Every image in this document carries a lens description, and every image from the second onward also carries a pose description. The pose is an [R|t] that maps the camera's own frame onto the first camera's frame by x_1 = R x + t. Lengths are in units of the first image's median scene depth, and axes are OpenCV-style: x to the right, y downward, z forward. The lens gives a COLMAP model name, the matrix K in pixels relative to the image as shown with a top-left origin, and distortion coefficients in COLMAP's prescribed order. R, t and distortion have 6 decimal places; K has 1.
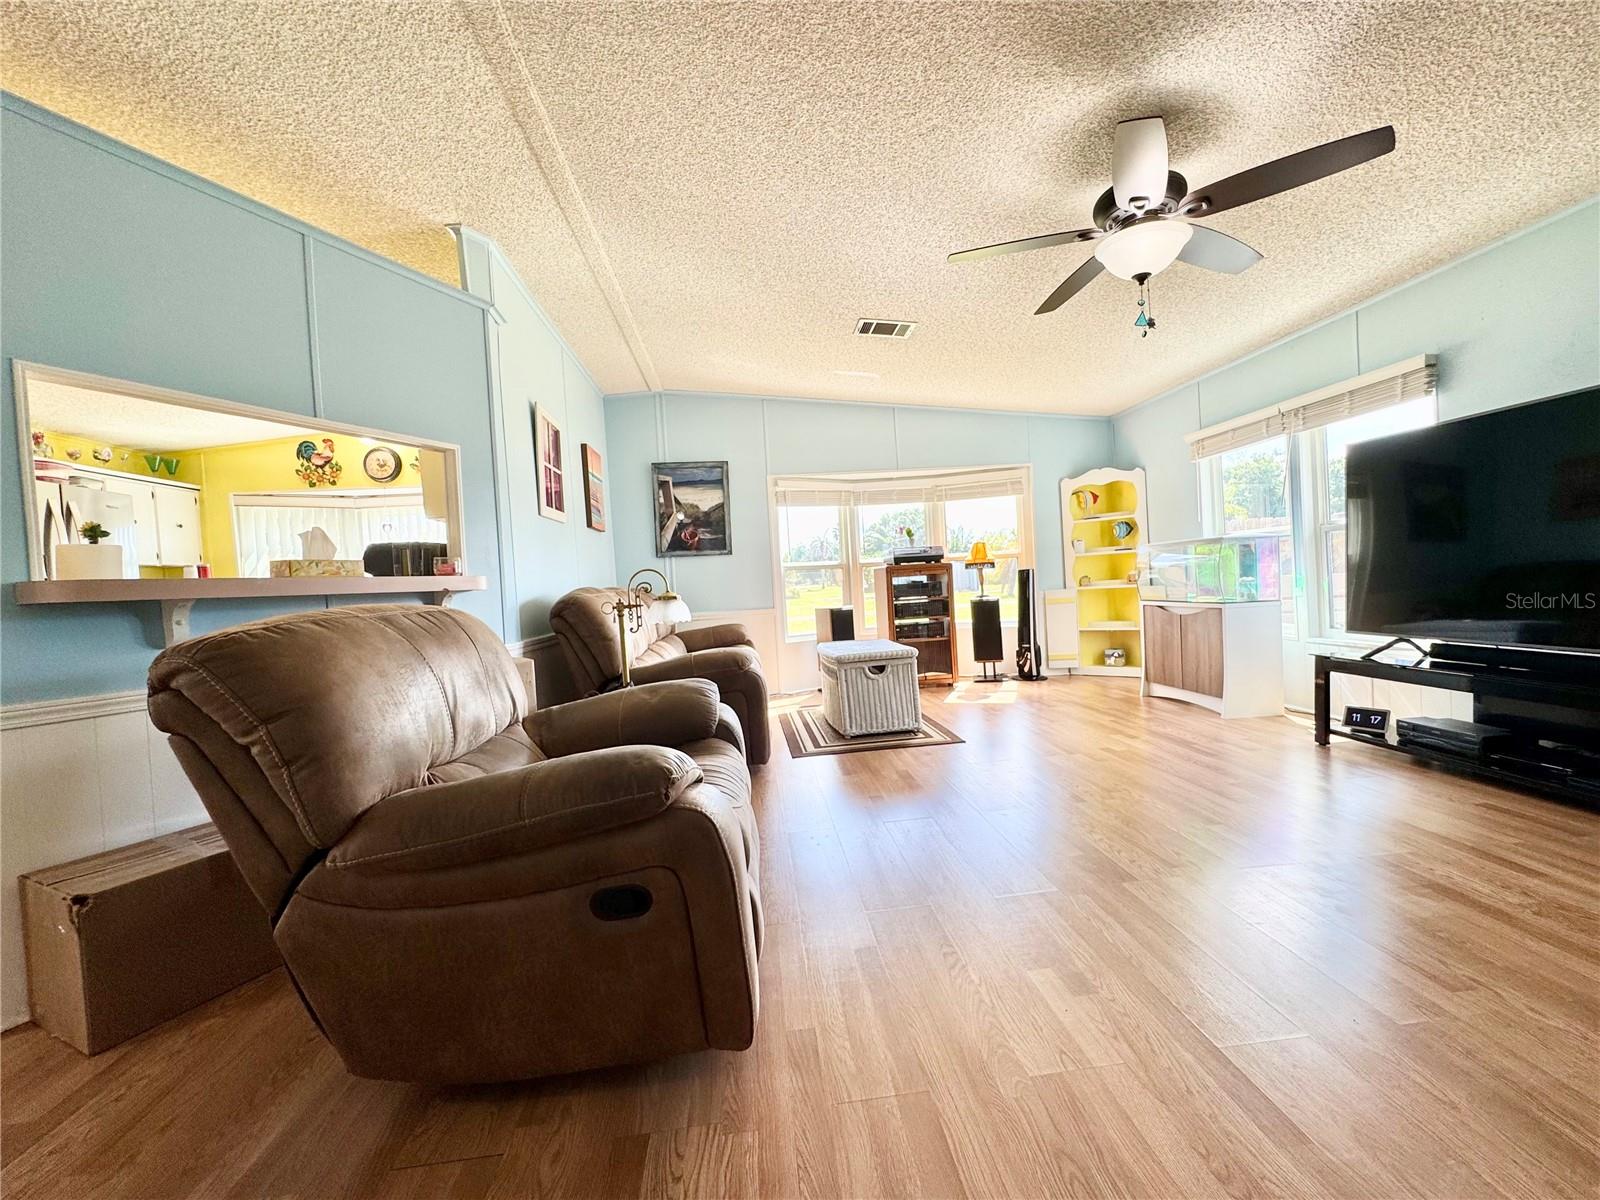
lens RADIAL K [[638.7, 0, 799.2], [0, 638.7, 600.9], [0, 0, 1]] dist [-0.003533, 0.000668]
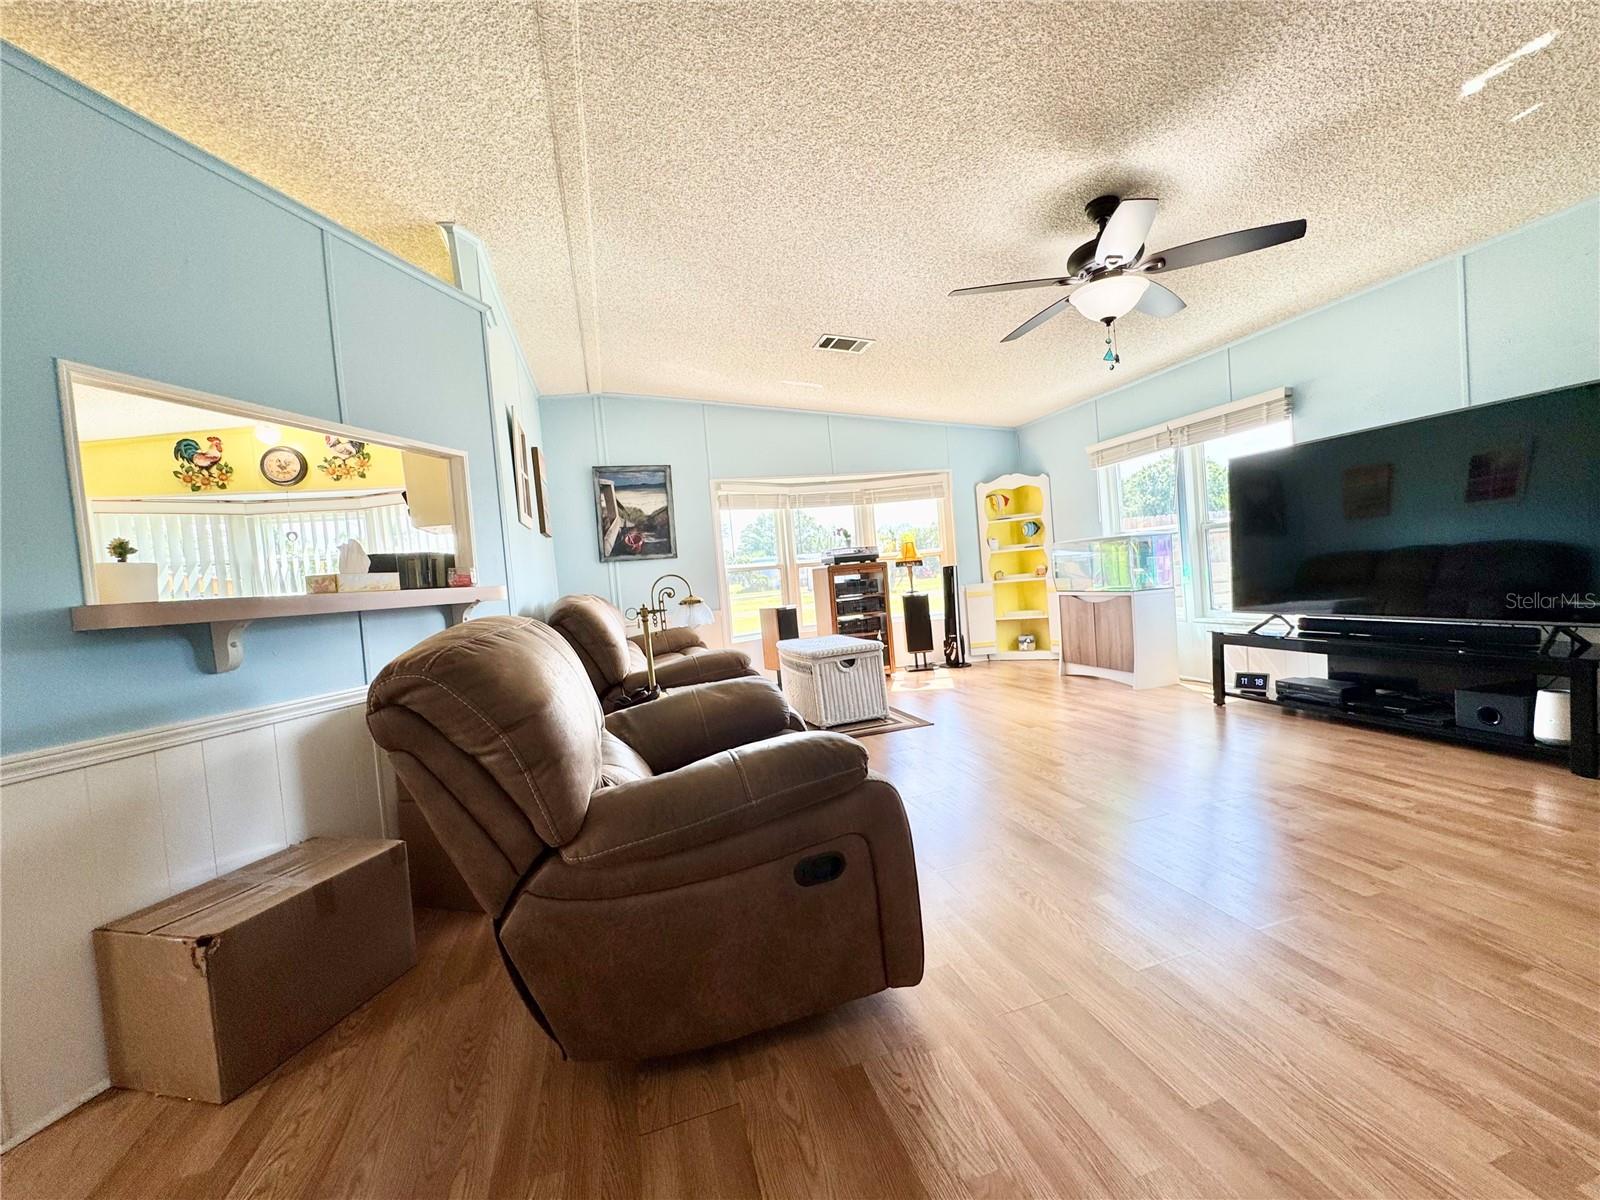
lens RADIAL K [[638.7, 0, 798.2], [0, 638.7, 601.6], [0, 0, 1]] dist [-0.003533, 0.000668]
pose [[0.981055, -0.032847, 0.190923, -0.215859], [0.032596, 0.999459, 0.004456, -0.003954], [-0.190966, 0.001851, 0.981595, -0.046196]]
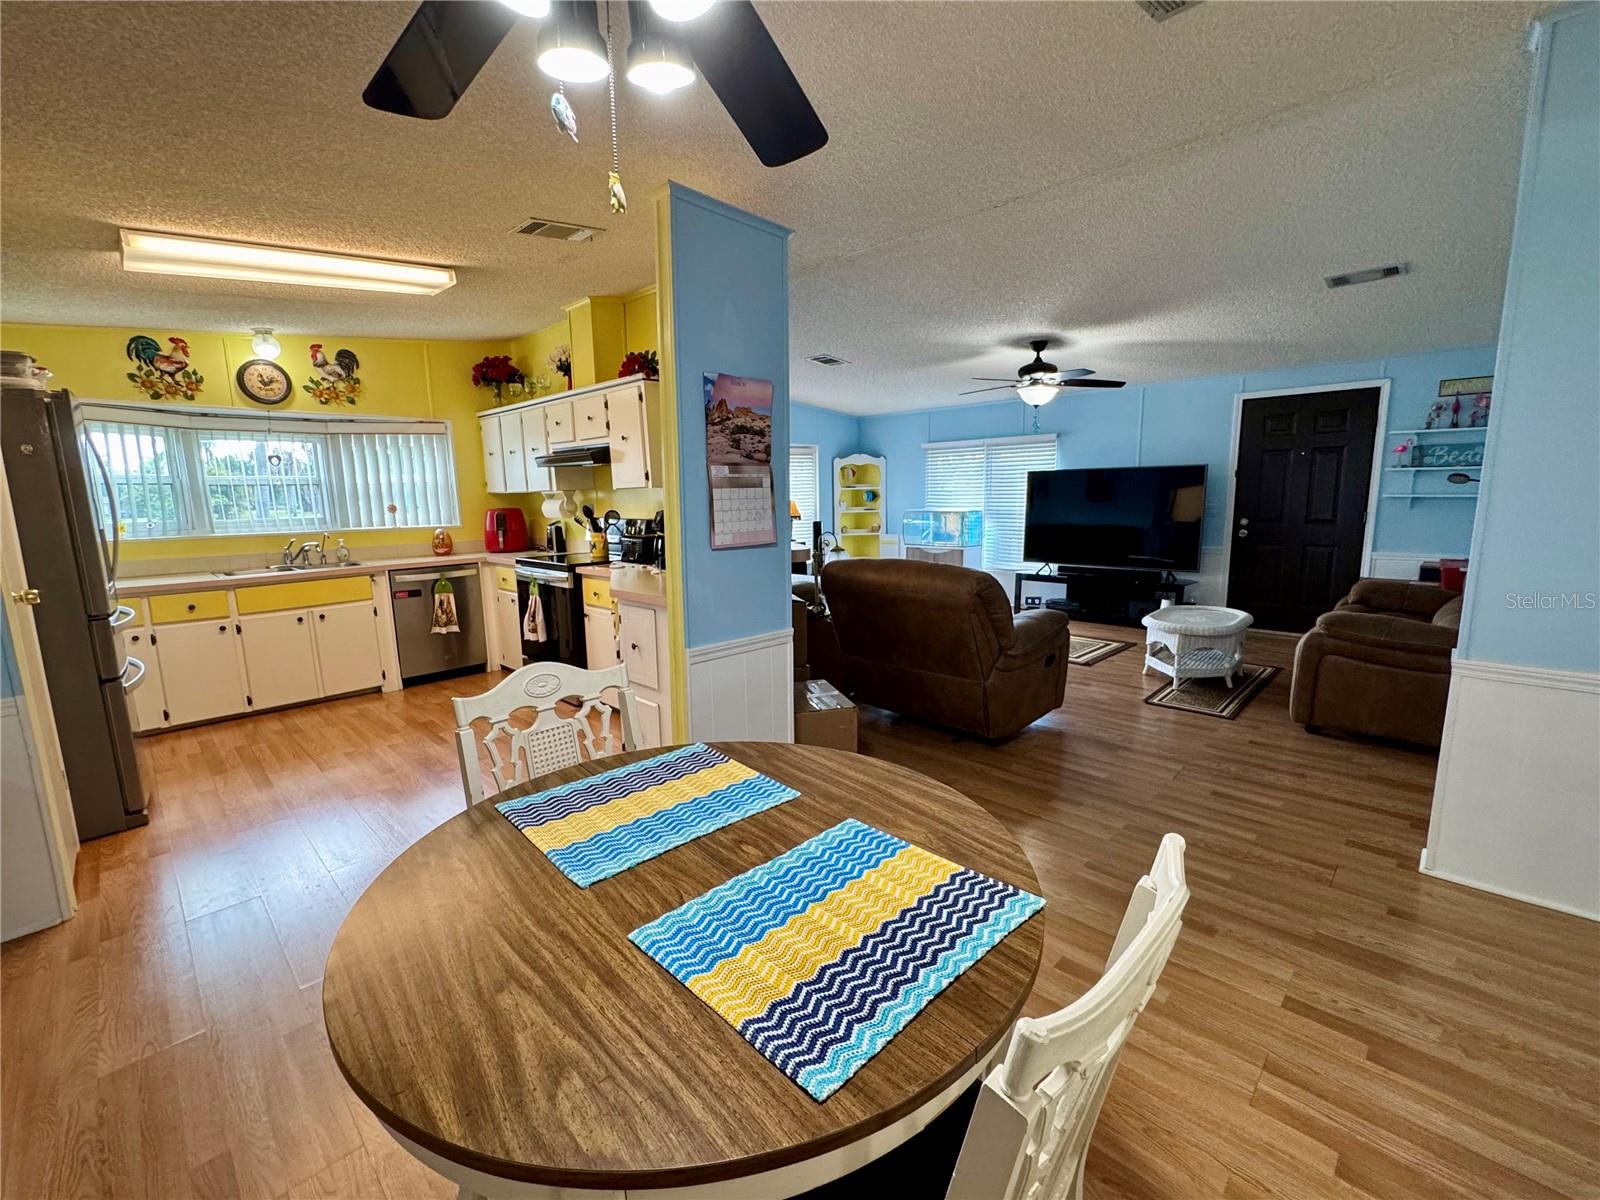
lens RADIAL K [[675.6, 0, 797.1], [0, 675.6, 597.0], [0, 0, 1]] dist [-0.003443, 0.000505]
pose [[0.758335, -0.055301, 0.649516, -1.309462], [-0.006368, 0.995719, 0.092212, -0.039959], [-0.651834, -0.074064, 0.754736, -0.232372]]
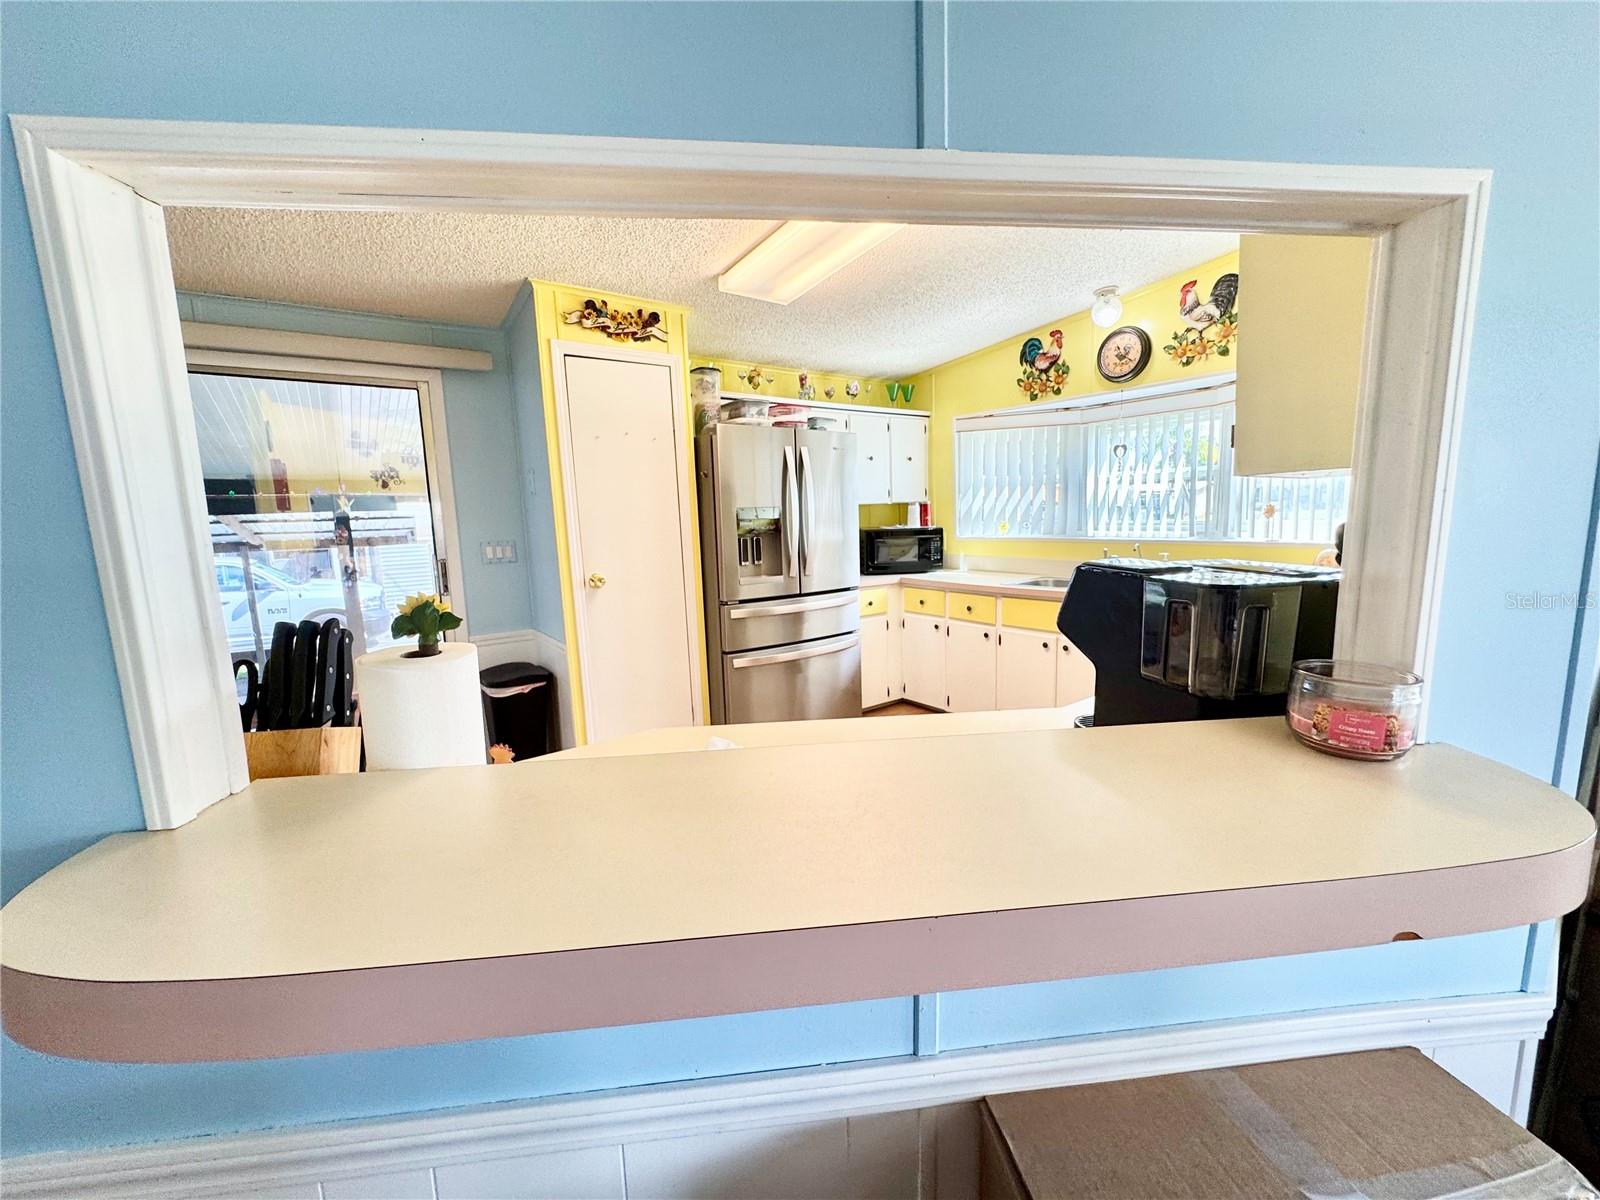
lens RADIAL K [[638.7, 0, 804.1], [0, 638.7, 598.2], [0, 0, 1]] dist [-0.003533, 0.000668]
pose [[0.529109, 0.154928, -0.834291, -0.423619], [-0.023275, 0.985471, 0.168241, -0.121355], [0.848234, -0.069600, 0.525028, 0.630836]]
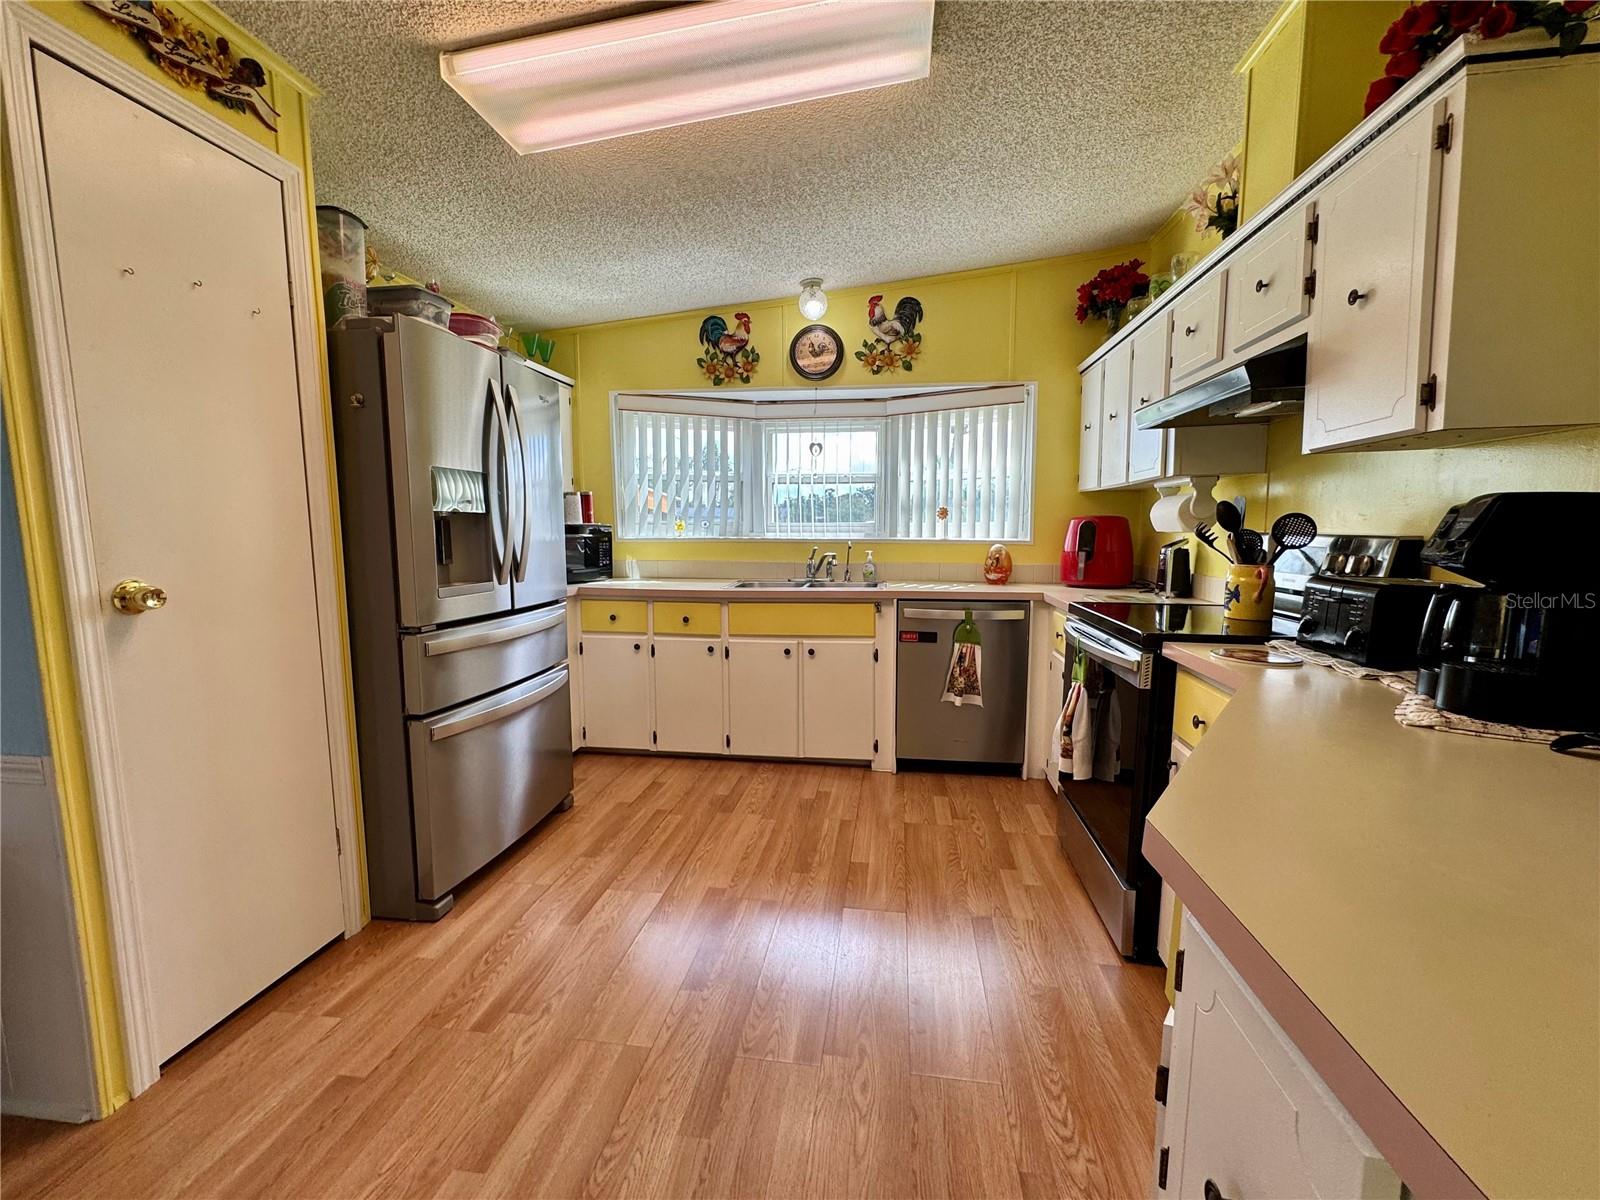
lens RADIAL K [[676.8, 0, 802.2], [0, 676.8, 600.4], [0, 0, 1]] dist [-0.006256, 0.000048]
pose [[0.973748, 0.084129, -0.211512, -0.911524], [-0.065455, 0.993437, 0.093799, -0.039446], [0.218015, -0.077492, 0.972864, 0.528201]]
